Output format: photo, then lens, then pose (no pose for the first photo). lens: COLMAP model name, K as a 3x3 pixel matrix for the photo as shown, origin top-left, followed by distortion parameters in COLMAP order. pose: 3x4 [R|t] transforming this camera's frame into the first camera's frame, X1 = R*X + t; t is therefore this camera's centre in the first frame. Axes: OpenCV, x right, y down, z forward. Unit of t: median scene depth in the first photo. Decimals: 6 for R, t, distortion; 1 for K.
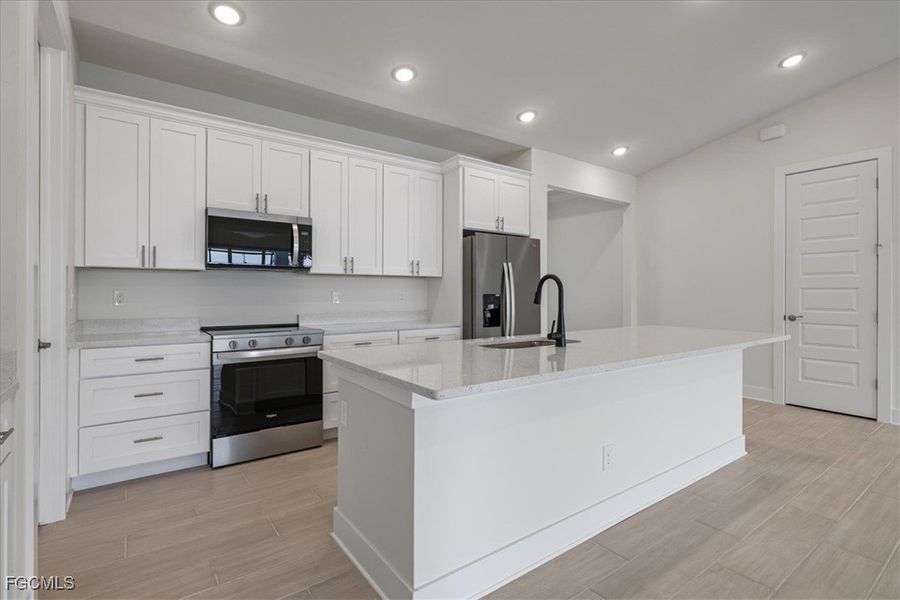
lens RADIAL K [[435.5, 0, 453.5], [0, 435.5, 294.8], [0, 0, 1]] dist [-0.002920, -0.000648]
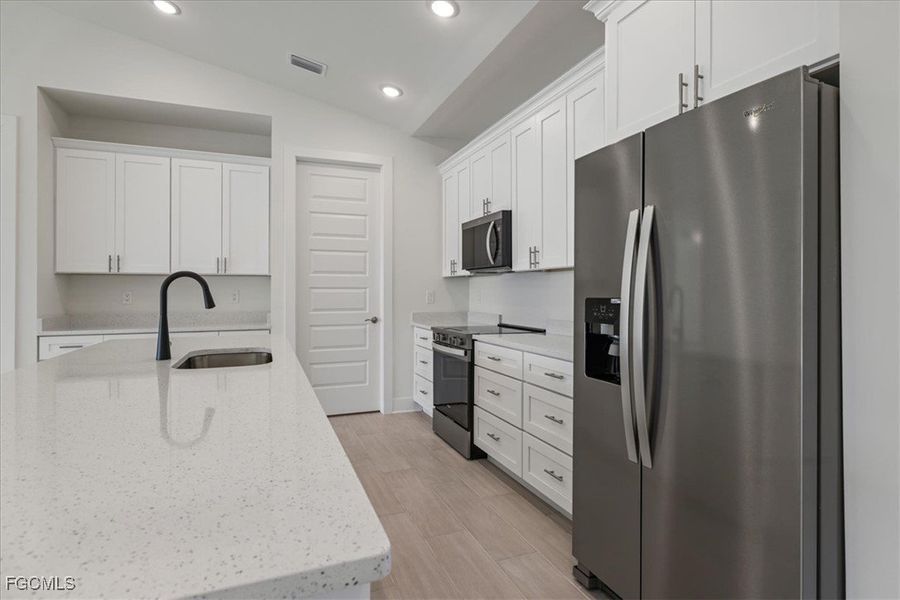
lens RADIAL K [[472.5, 0, 450.1], [0, 472.5, 289.7], [0, 0, 1]] dist [-0.002492, -0.000368]
pose [[-0.260320, -0.005976, -0.965504, 0.633302], [-0.004241, 0.999978, -0.005046, -0.007503], [0.965513, 0.002781, -0.260340, 1.143522]]
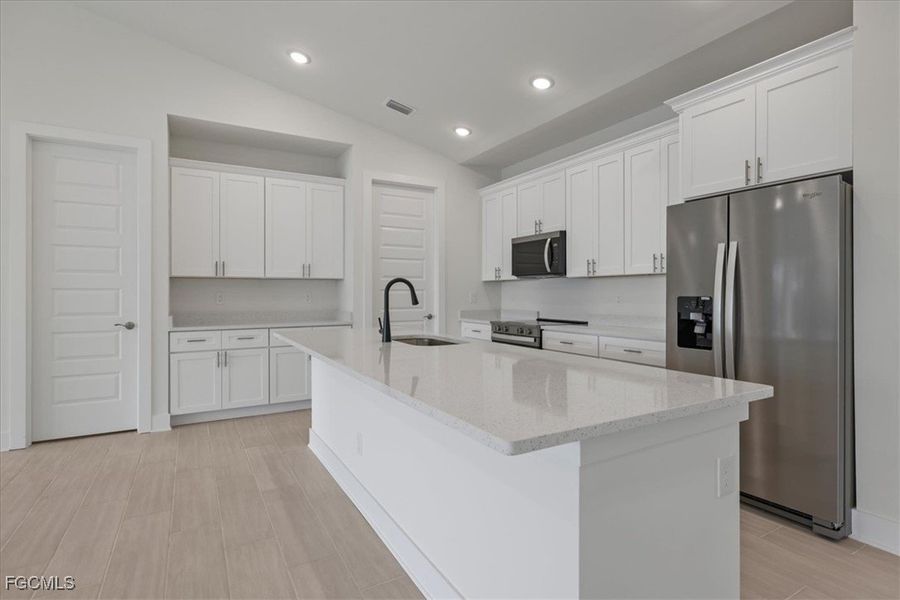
lens RADIAL K [[457.1, 0, 449.4], [0, 457.1, 293.8], [0, 0, 1]] dist [0.000349, 0.000486]
pose [[-0.122996, -0.001257, -0.992406, 0.922878], [-0.003314, 0.999994, -0.000856, -0.004392], [0.992402, 0.003184, -0.122999, 0.853996]]
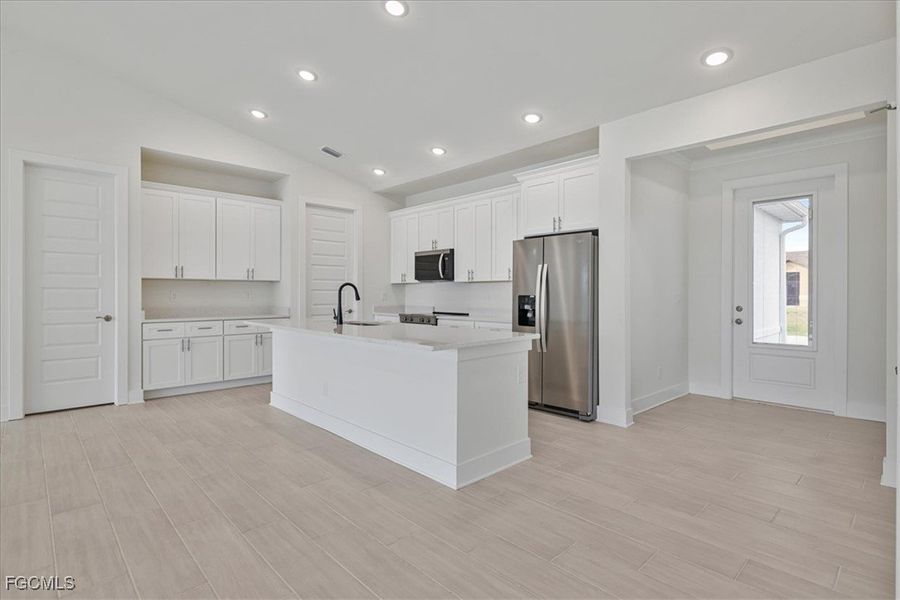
lens RADIAL K [[457.1, 0, 449.4], [0, 457.1, 293.8], [0, 0, 1]] dist [0.000349, 0.000486]
pose [[0.113842, -0.000843, -0.993499, 1.382439], [-0.006597, 0.999977, -0.001605, -0.002671], [0.993477, 0.006737, 0.113834, 0.800308]]
